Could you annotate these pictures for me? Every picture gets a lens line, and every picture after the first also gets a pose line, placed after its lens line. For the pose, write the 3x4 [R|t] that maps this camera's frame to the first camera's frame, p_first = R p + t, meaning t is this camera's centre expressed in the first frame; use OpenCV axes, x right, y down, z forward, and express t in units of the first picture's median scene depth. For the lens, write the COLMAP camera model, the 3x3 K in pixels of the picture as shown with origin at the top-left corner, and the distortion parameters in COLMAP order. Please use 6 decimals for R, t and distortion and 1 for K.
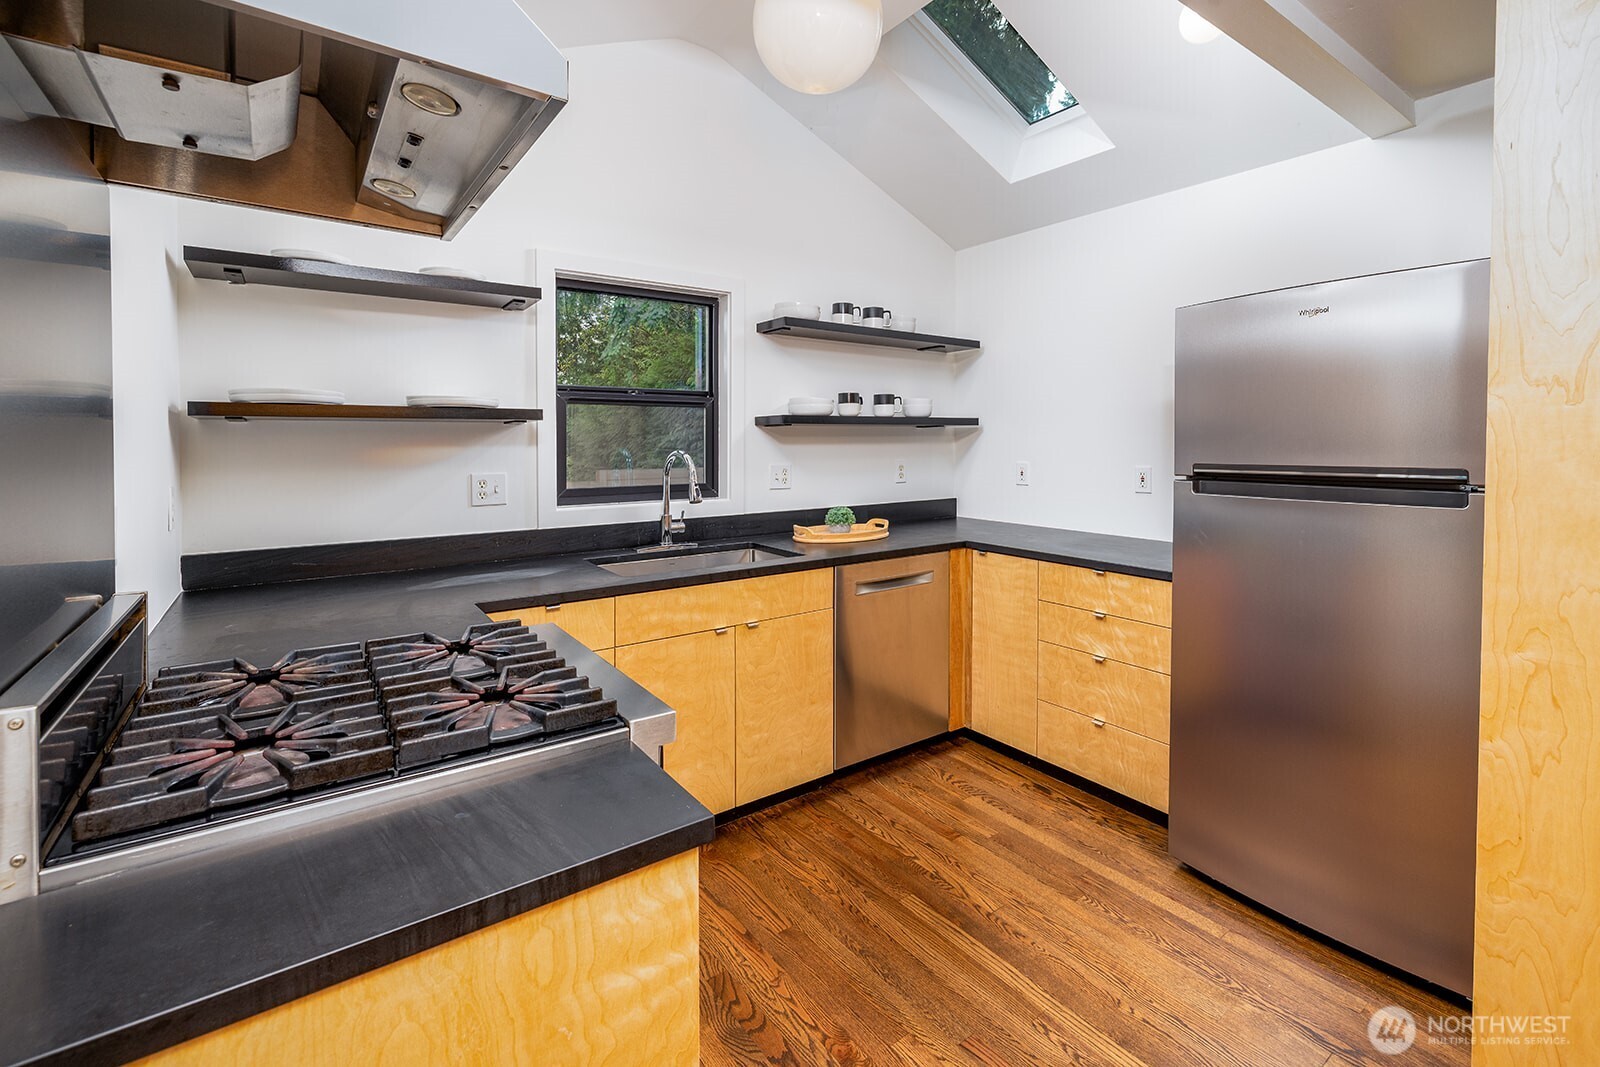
lens RADIAL K [[717.0, 0, 798.4], [0, 717.0, 427.1], [0, 0, 1]] dist [0.001833, 0.000142]
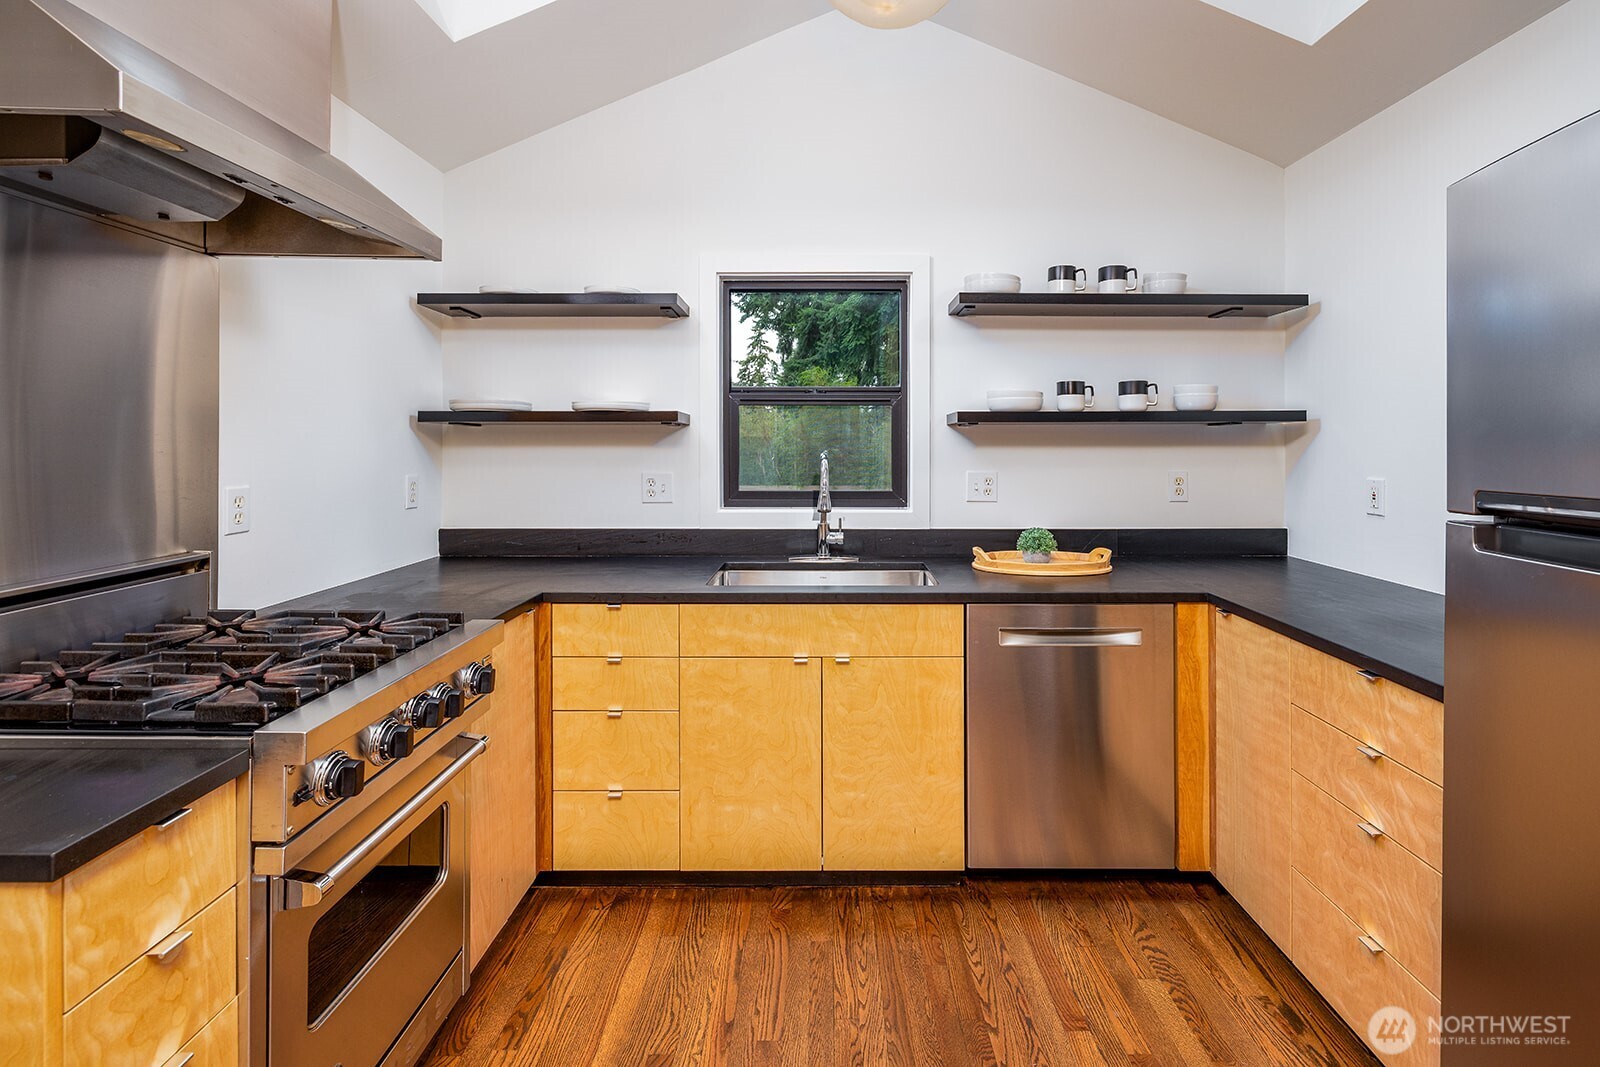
lens RADIAL K [[724.8, 0, 807.9], [0, 724.8, 420.8], [0, 0, 1]] dist [0.001893, -0.000128]
pose [[0.809189, -0.015648, -0.587340, 0.362303], [0.007074, 0.999832, -0.016891, 0.007076], [0.587506, 0.009513, 0.809164, 0.249042]]
